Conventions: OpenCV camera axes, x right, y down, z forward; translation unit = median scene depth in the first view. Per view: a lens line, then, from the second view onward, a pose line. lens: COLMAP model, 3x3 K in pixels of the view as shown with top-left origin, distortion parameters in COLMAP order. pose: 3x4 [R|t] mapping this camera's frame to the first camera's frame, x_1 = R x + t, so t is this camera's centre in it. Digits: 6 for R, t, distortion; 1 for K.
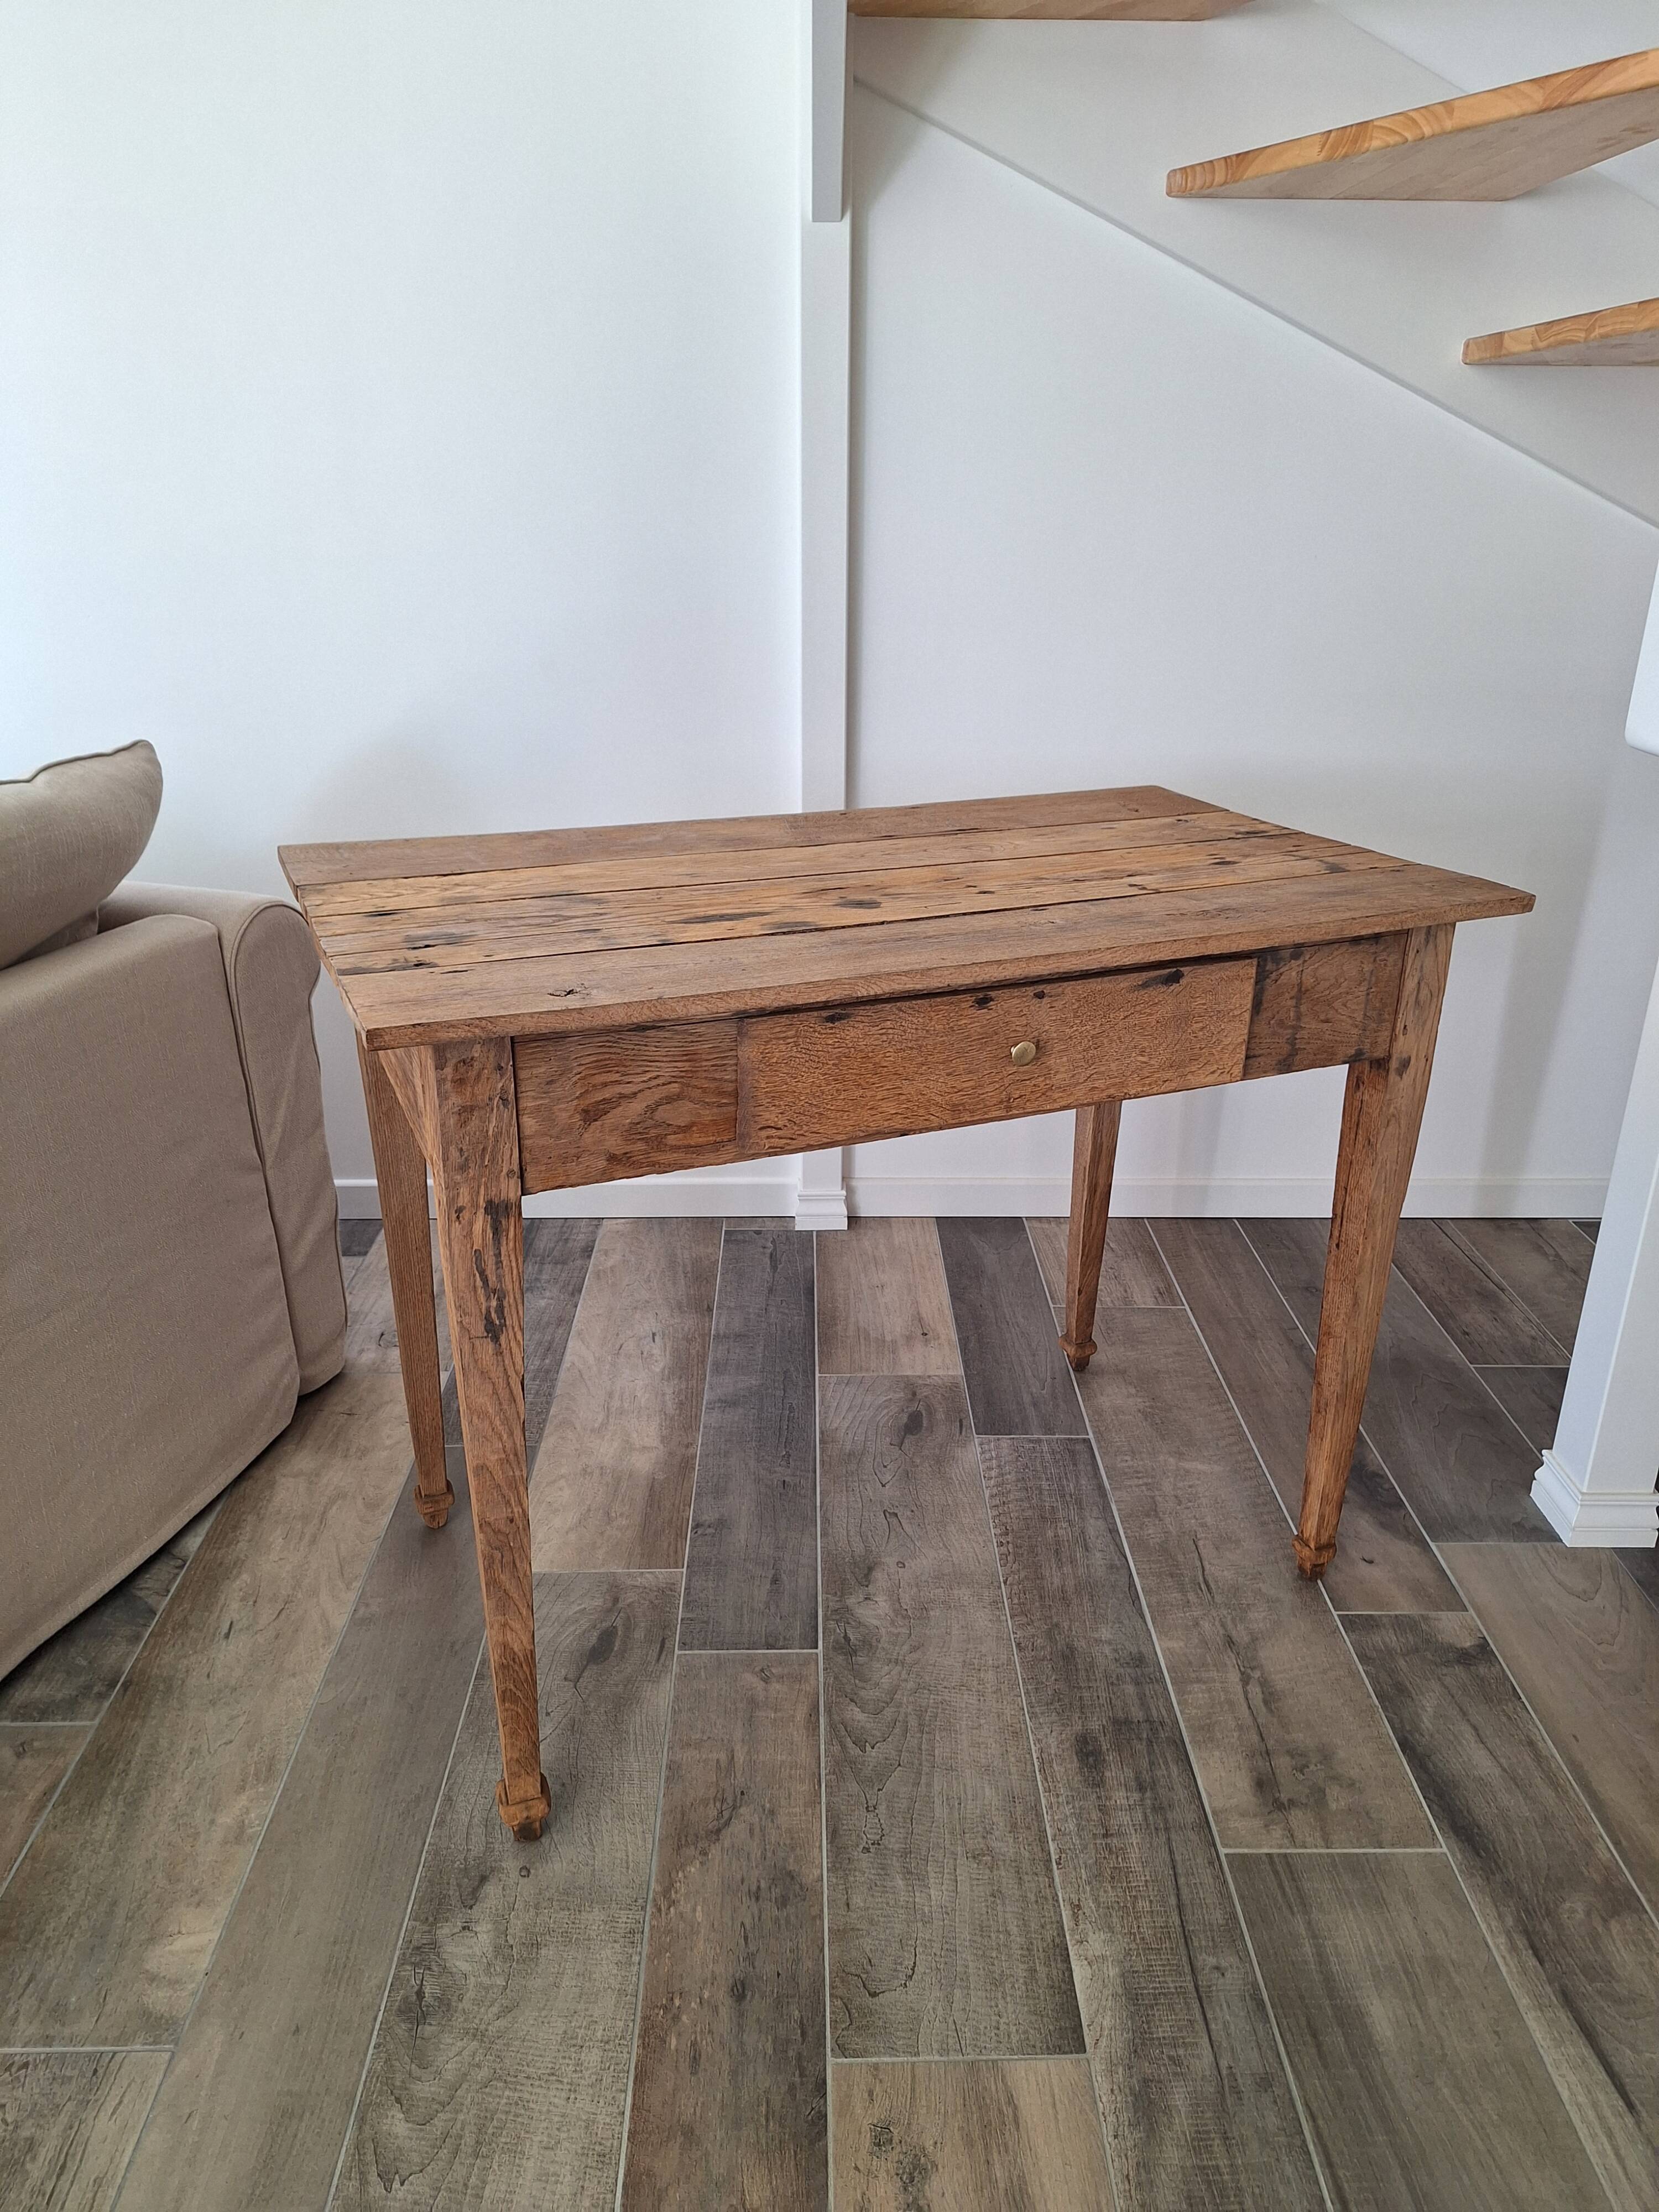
lens RADIAL K [[1554.3, 0, 834.3], [0, 1554.3, 1111.4], [0, 0, 1]] dist [0.116282, -0.184372]
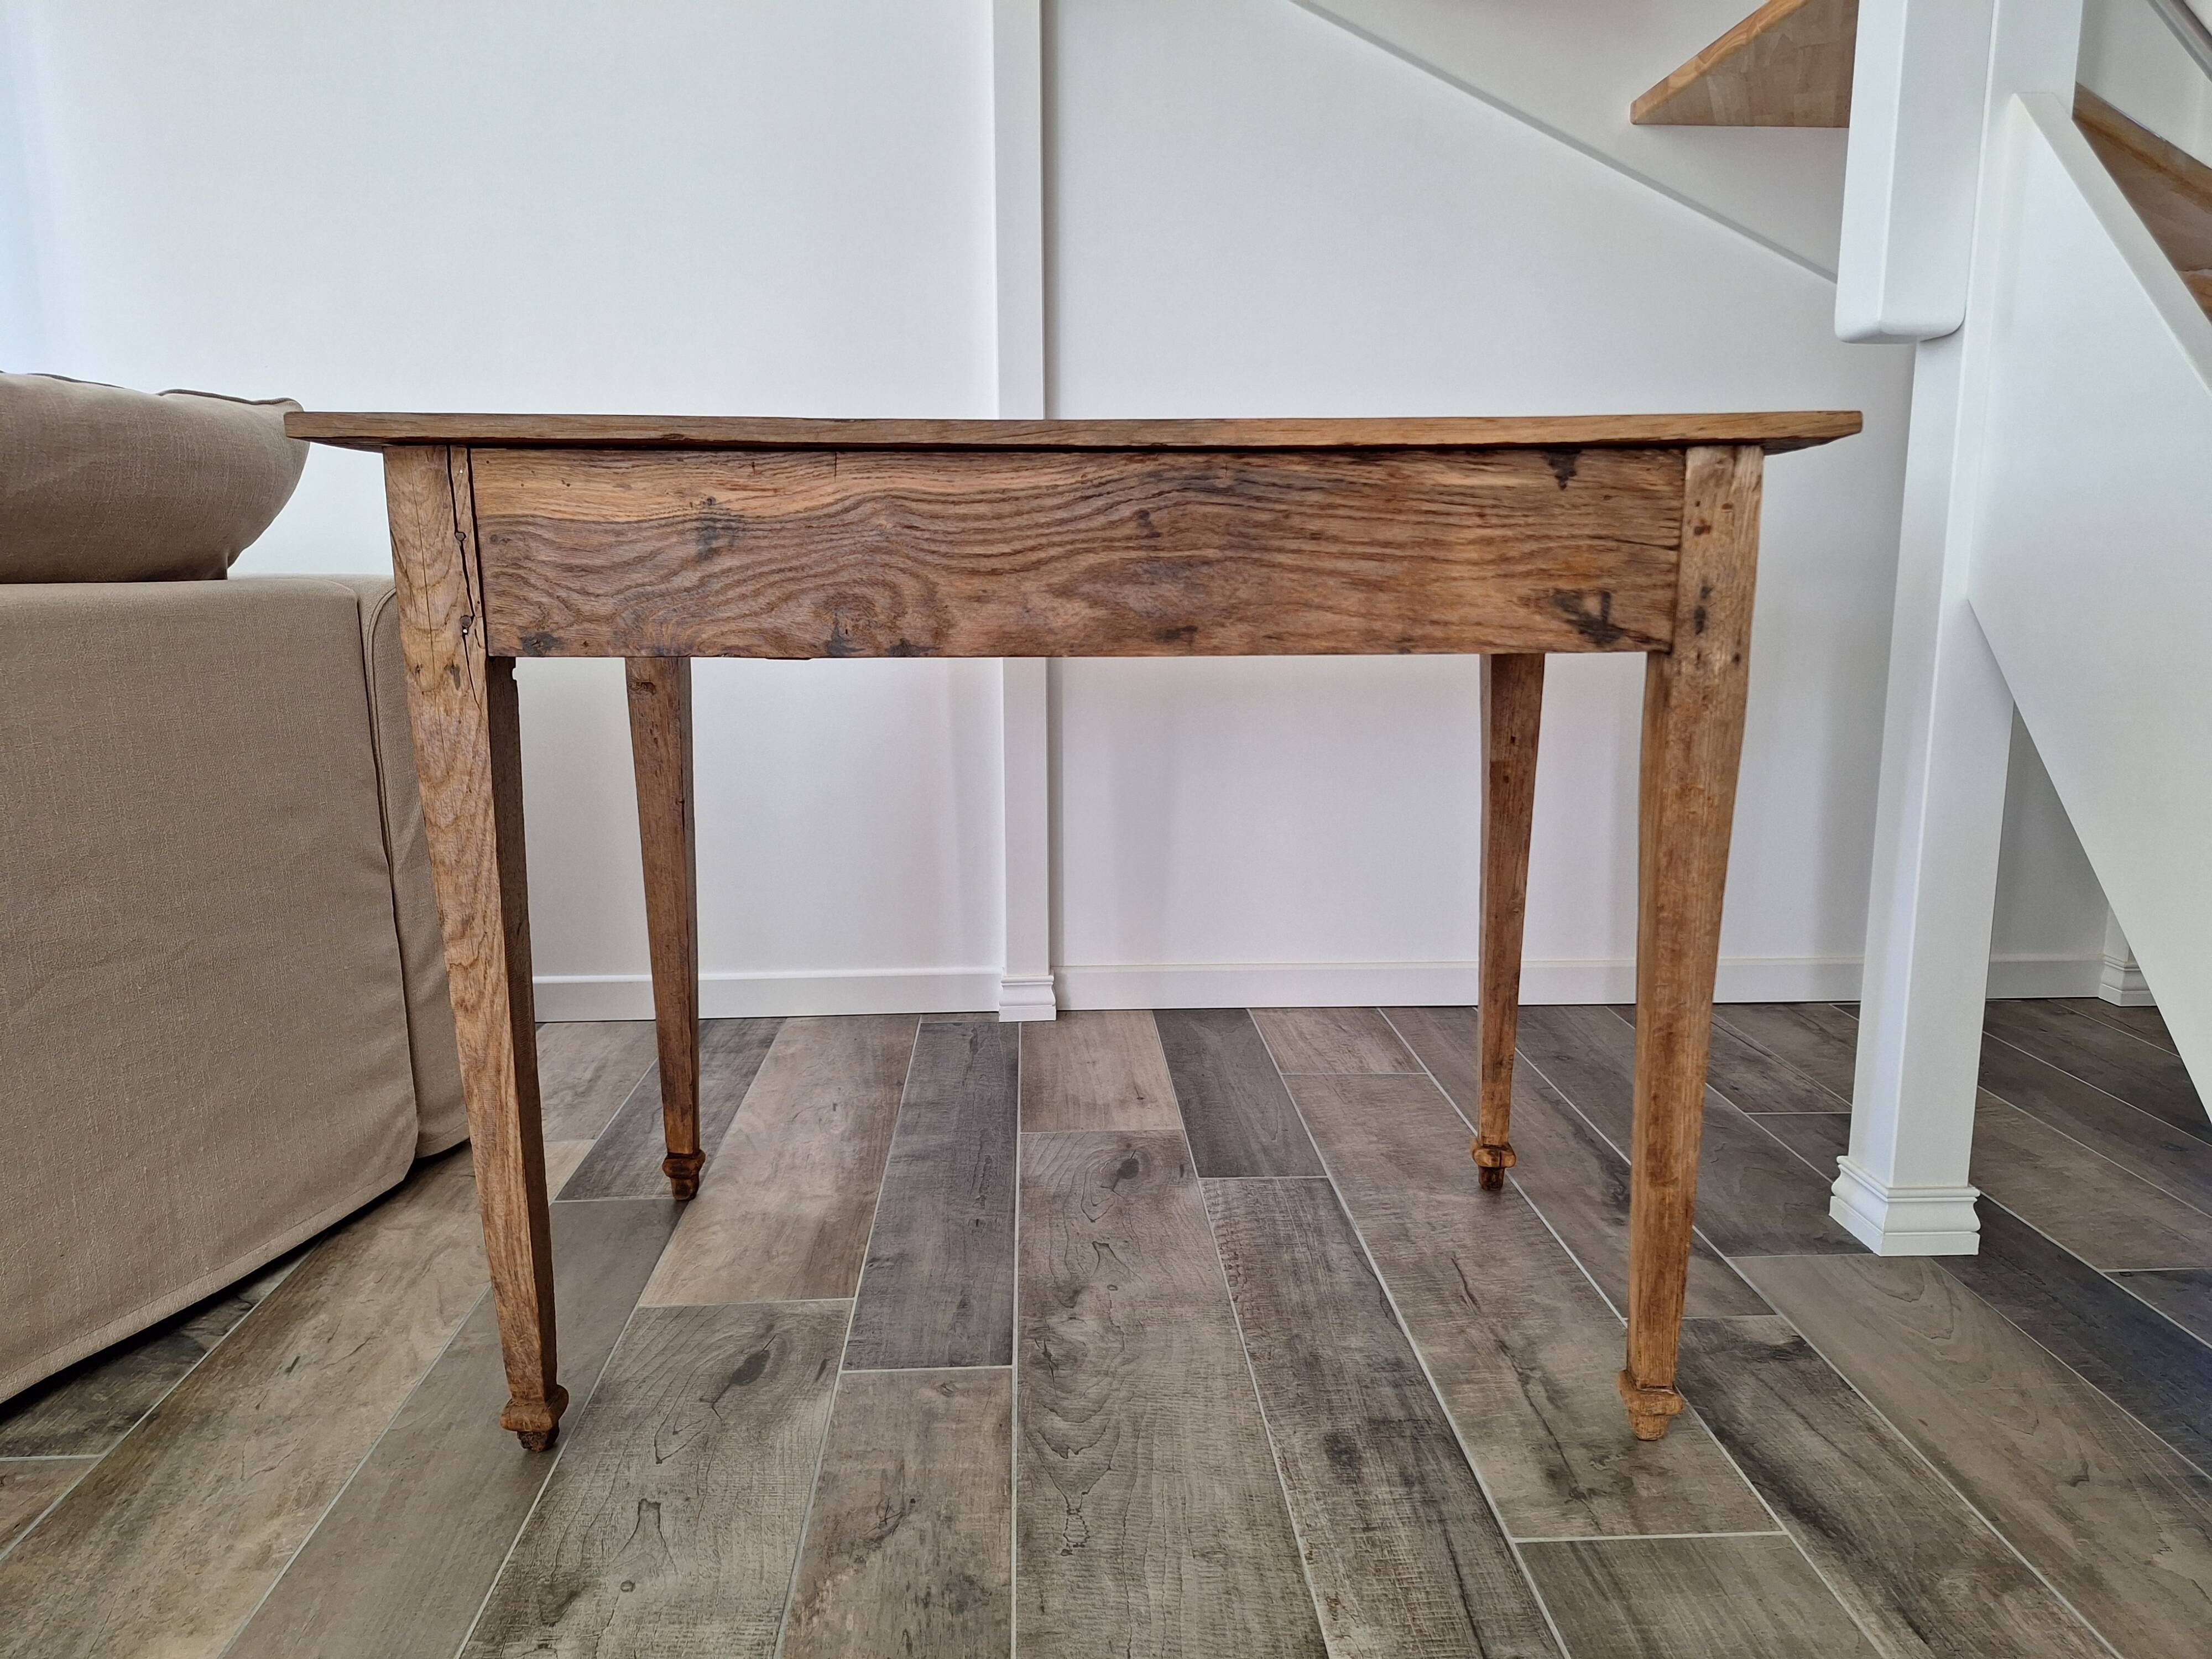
lens RADIAL K [[1553.1, 0, 1111.2], [0, 1553.1, 791.1], [0, 0, 1]] dist [0.106020, -0.158863]
pose [[0.999315, -0.013152, 0.034600, 0.016977], [0.020646, 0.973888, -0.226090, 0.232558], [-0.030723, 0.226649, 0.973492, 0.121143]]
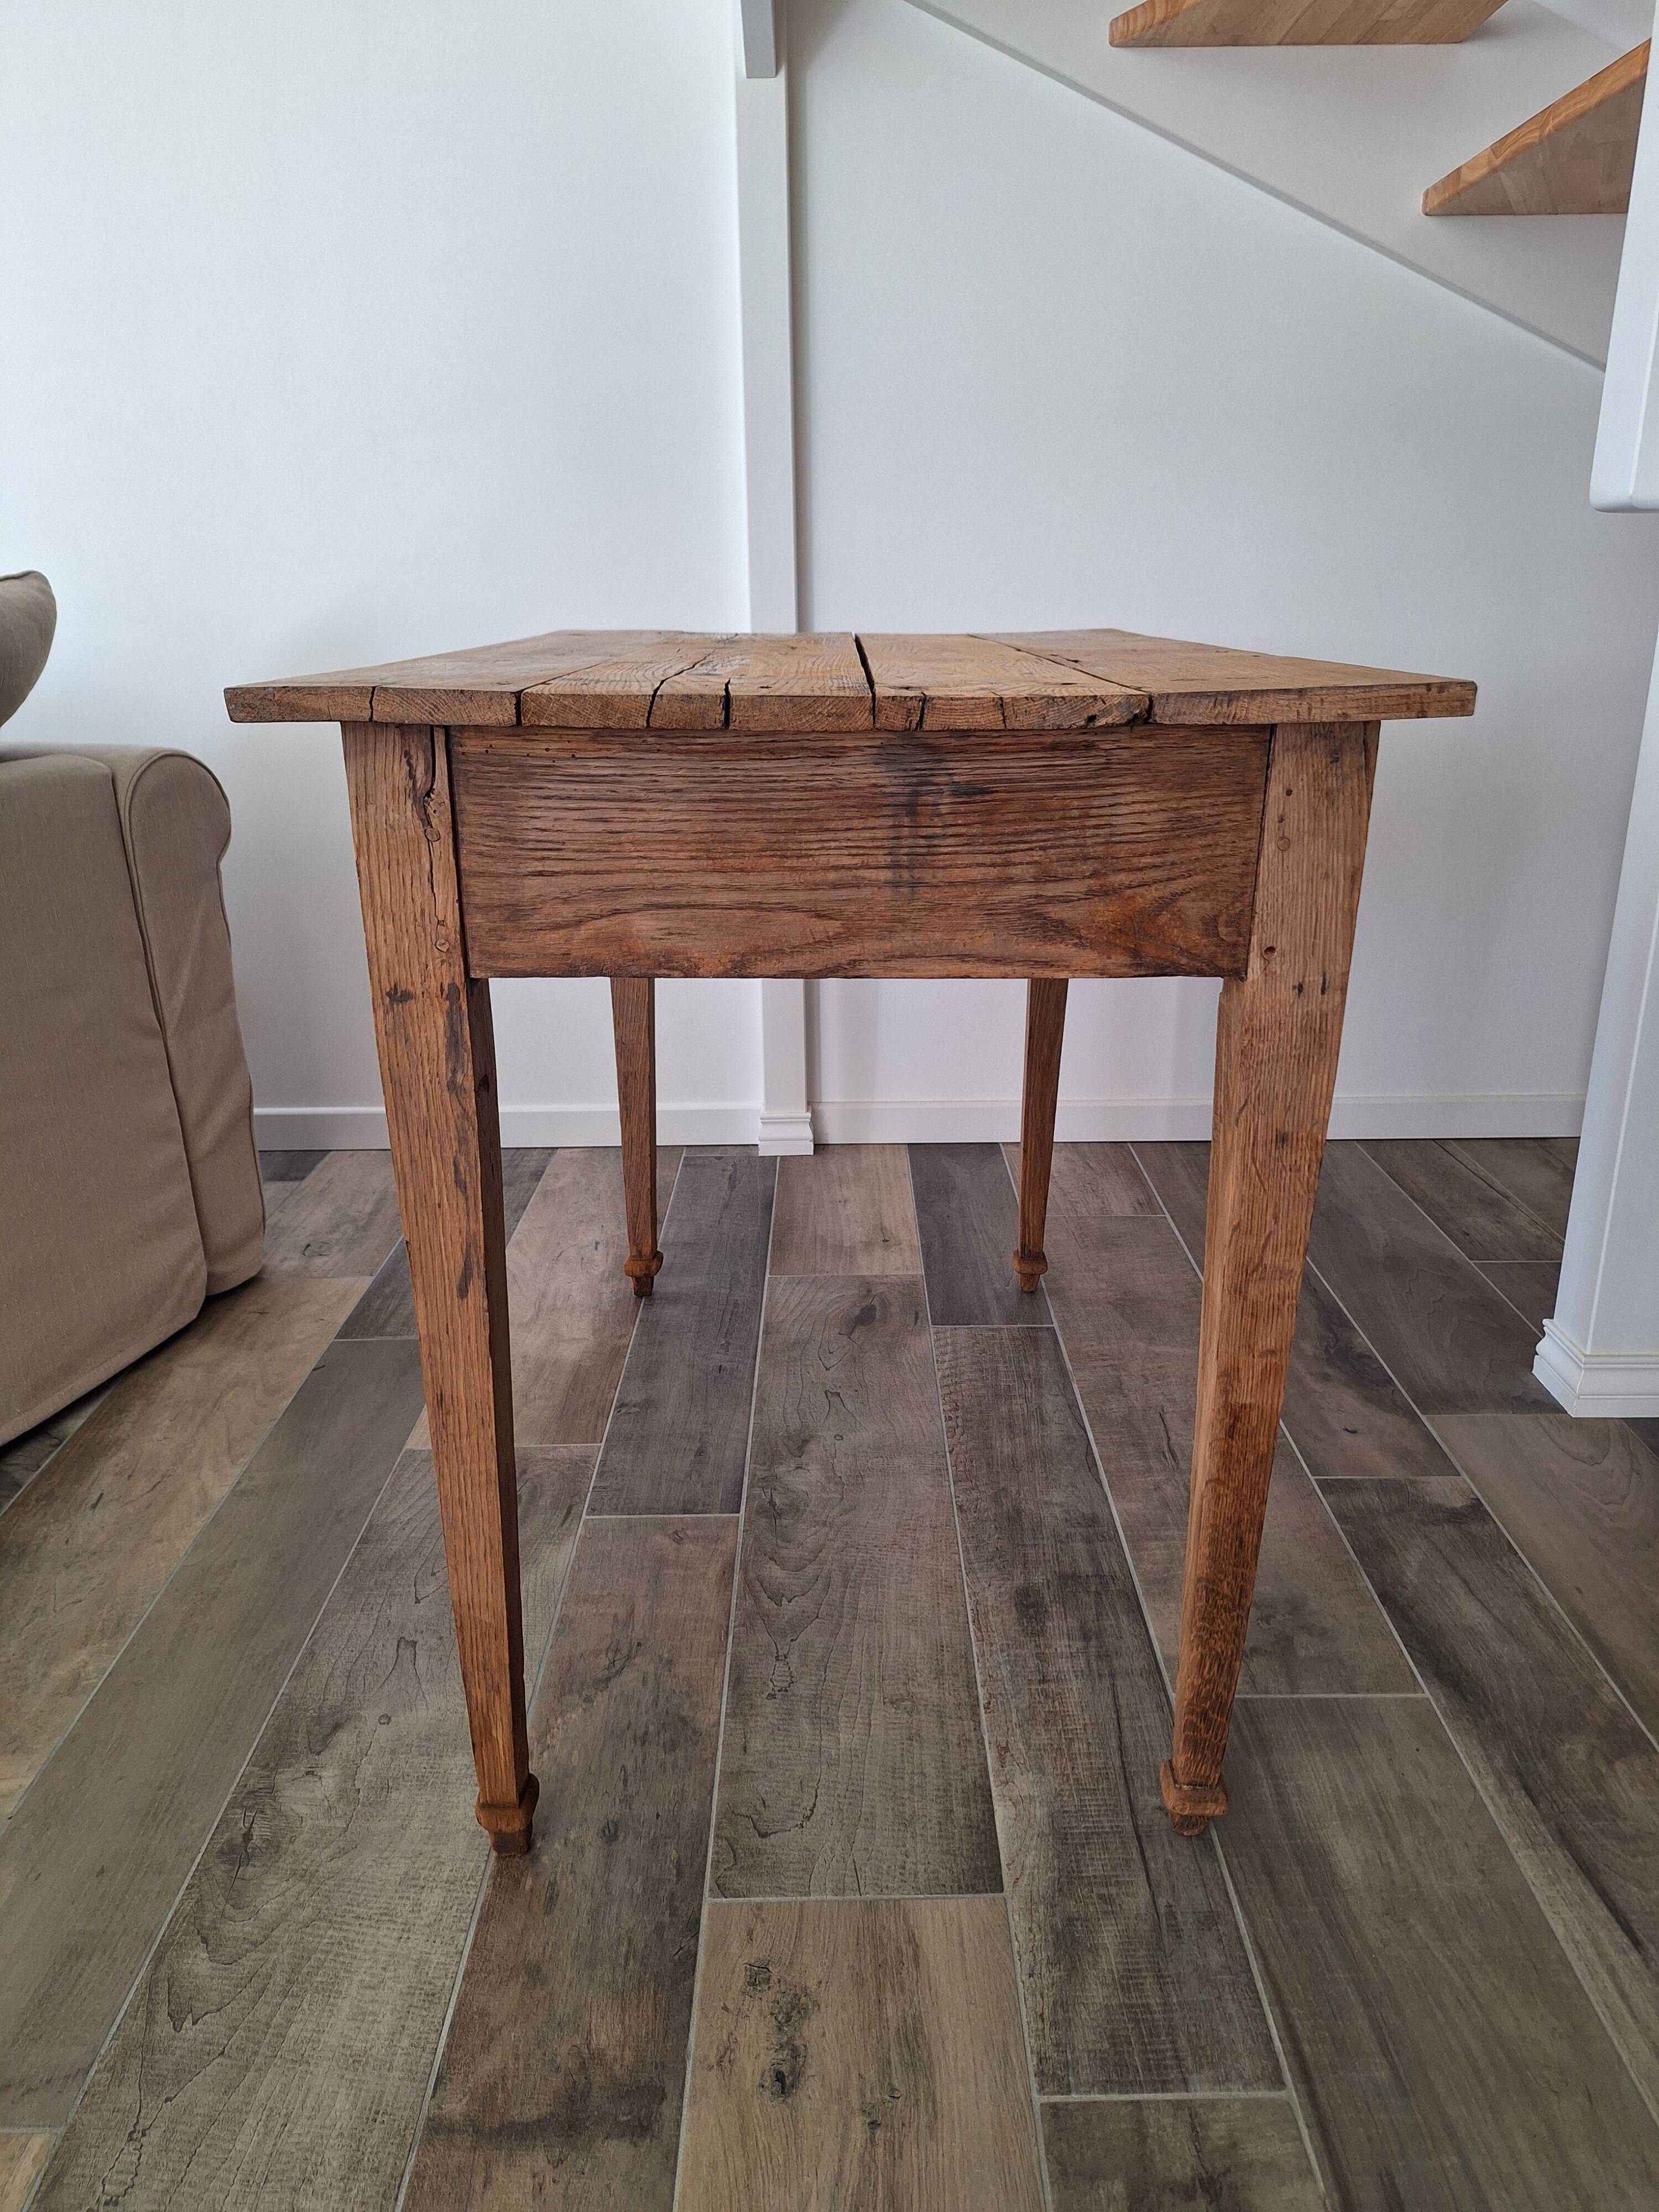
lens RADIAL K [[1553.1, 0, 845.7], [0, 1553.1, 1109.9], [0, 0, 1]] dist [0.106020, -0.158863]
pose [[0.999790, -0.011482, -0.016984, 0.068226], [0.010450, 0.998163, -0.059683, 0.161360], [0.017638, 0.059493, 0.998073, 0.082295]]
